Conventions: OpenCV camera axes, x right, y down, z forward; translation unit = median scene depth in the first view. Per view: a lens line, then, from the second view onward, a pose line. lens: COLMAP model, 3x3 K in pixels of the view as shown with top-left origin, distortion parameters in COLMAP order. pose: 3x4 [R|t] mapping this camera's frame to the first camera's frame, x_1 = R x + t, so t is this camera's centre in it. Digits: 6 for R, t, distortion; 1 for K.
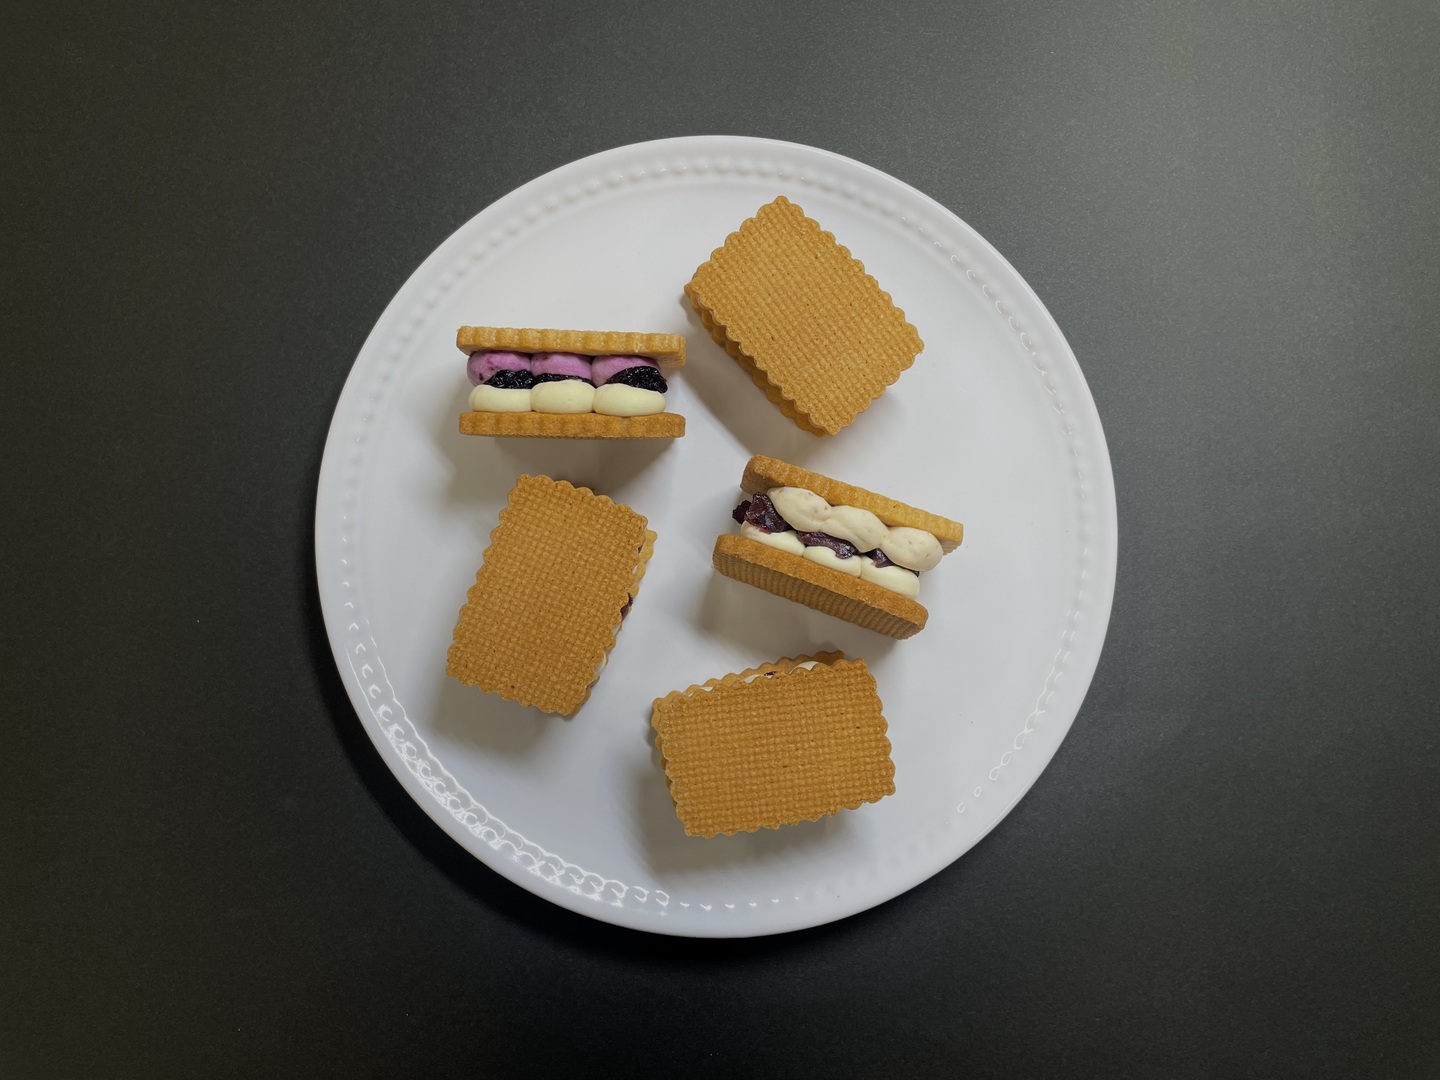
lens RADIAL K [[1091.8, 0, 715.5], [0, 1091.8, 539.6], [0, 0, 1]] dist [-0.007845, -0.009461]
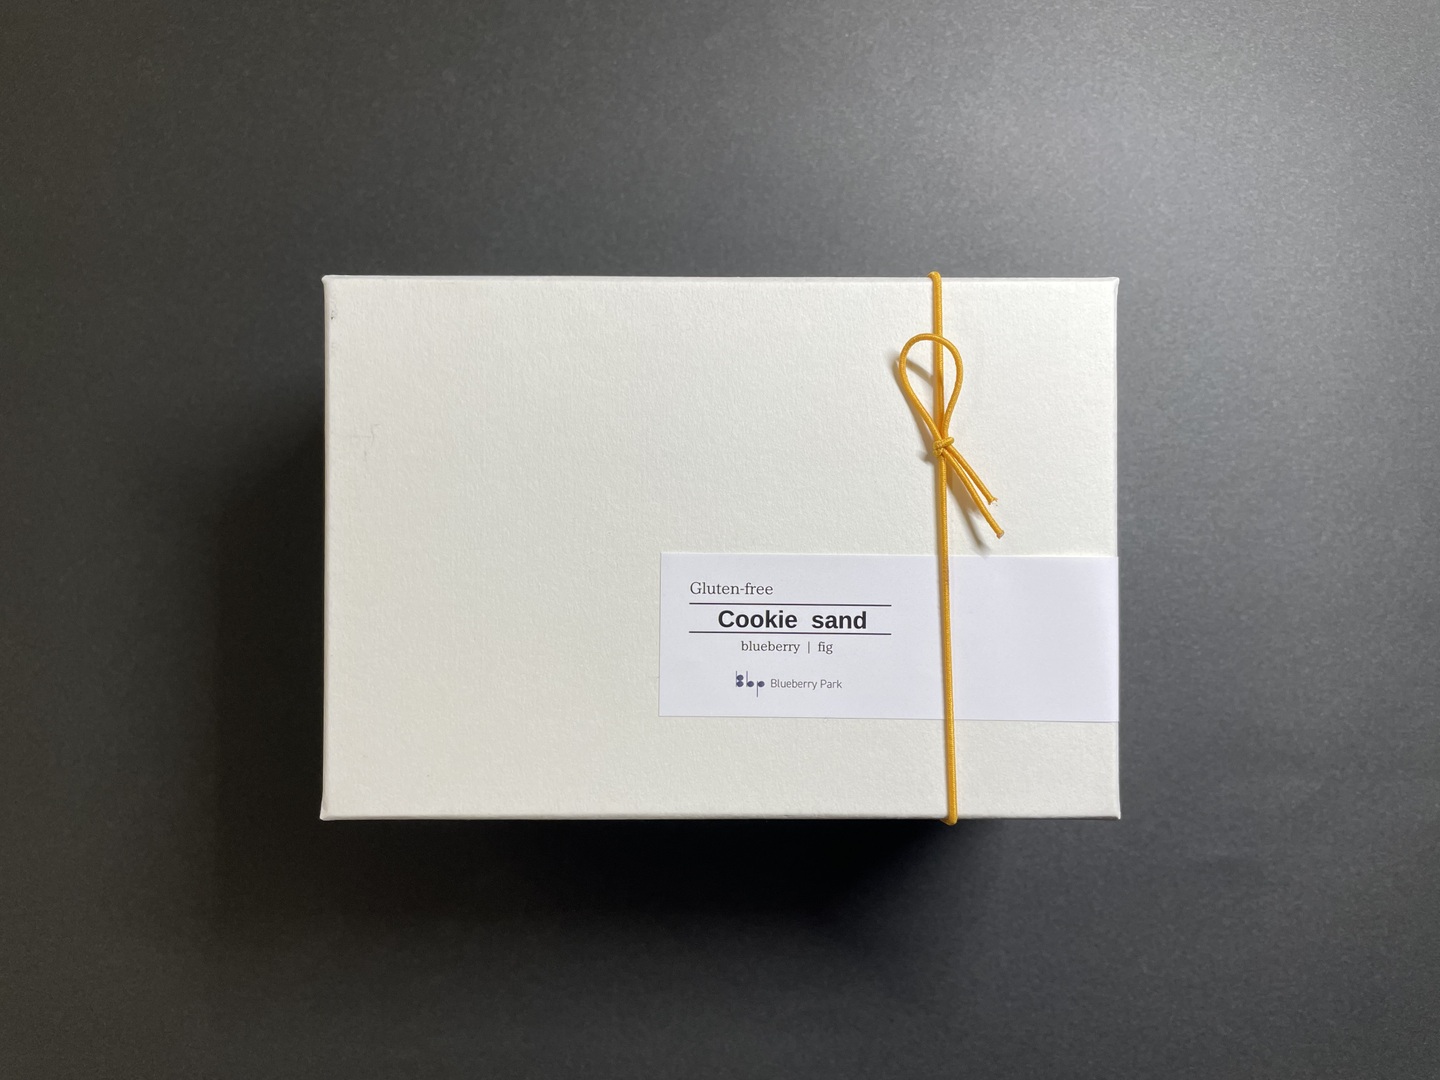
lens RADIAL K [[1091.8, 0, 717.9], [0, 1091.8, 536.2], [0, 0, 1]] dist [-0.007845, -0.009461]
pose [[0.984454, -0.052981, -0.167464, -0.011846], [0.041880, 0.996728, -0.069138, -0.001788], [0.170579, 0.061049, 0.983451, 0.114766]]
